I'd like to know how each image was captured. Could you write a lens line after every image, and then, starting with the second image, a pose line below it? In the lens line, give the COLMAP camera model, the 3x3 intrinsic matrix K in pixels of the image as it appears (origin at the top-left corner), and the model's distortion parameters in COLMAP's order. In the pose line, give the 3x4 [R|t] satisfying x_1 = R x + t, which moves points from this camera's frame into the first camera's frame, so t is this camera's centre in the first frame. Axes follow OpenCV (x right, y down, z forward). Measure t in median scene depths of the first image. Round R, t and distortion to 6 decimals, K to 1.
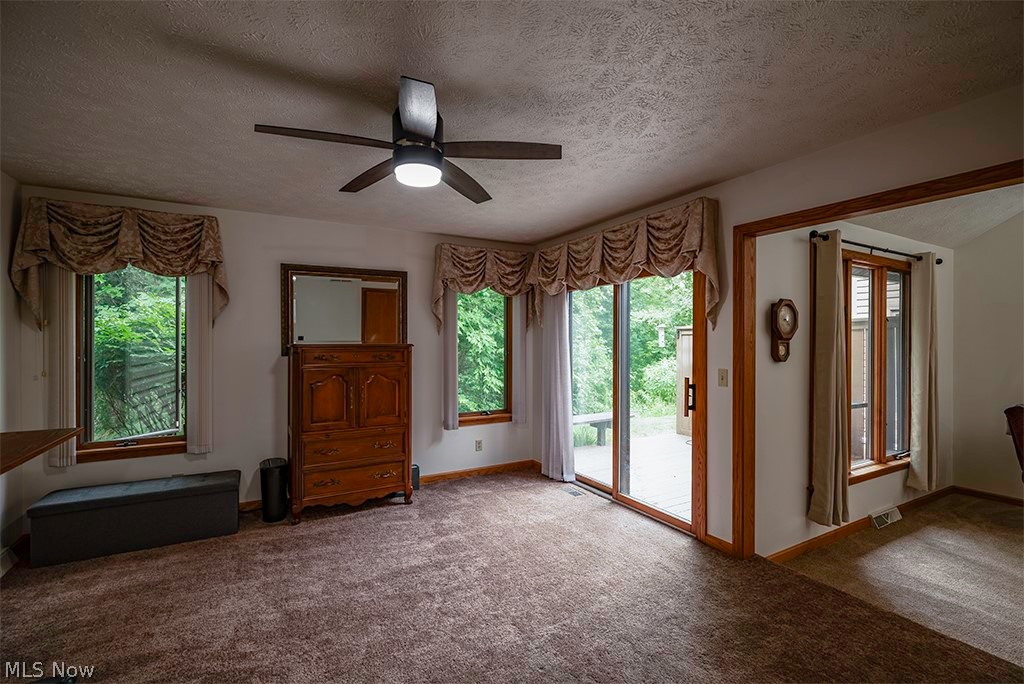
lens RADIAL K [[462.2, 0, 511.4], [0, 462.2, 343.4], [0, 0, 1]] dist [0.000170, 0.000179]
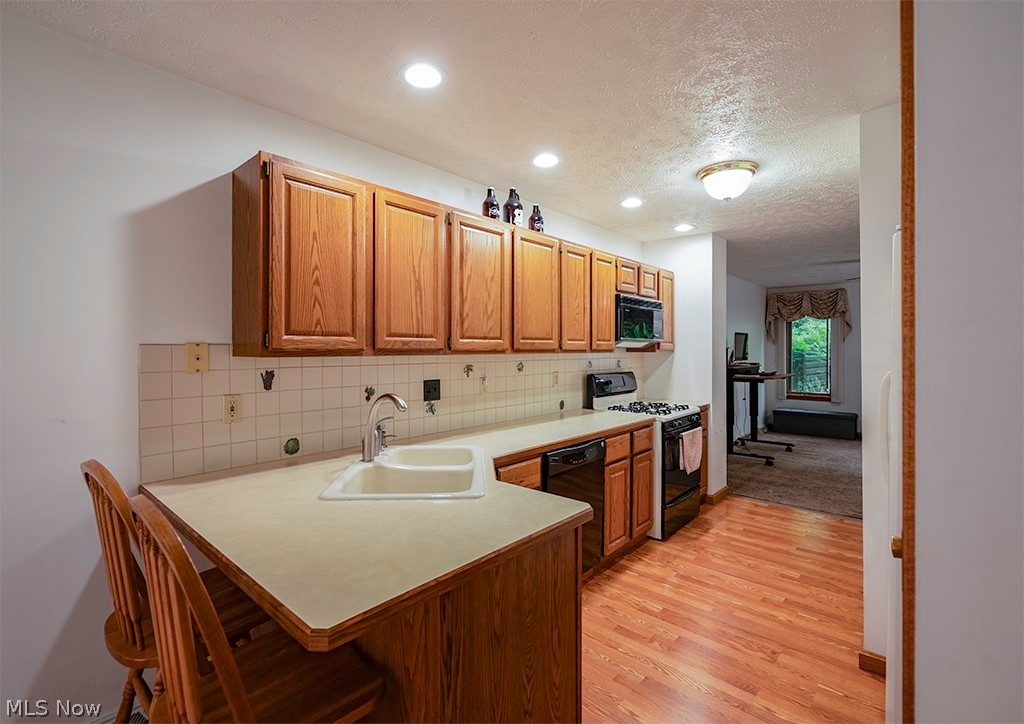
lens RADIAL K [[472.3, 0, 496.5], [0, 472.3, 342.3], [0, 0, 1]] dist [-0.005564, -0.001096]
pose [[0.310476, -0.010377, -0.950525, 0.887531], [-0.008340, 0.999872, -0.013640, 0.006863], [0.950545, 0.012163, 0.310349, -1.145938]]
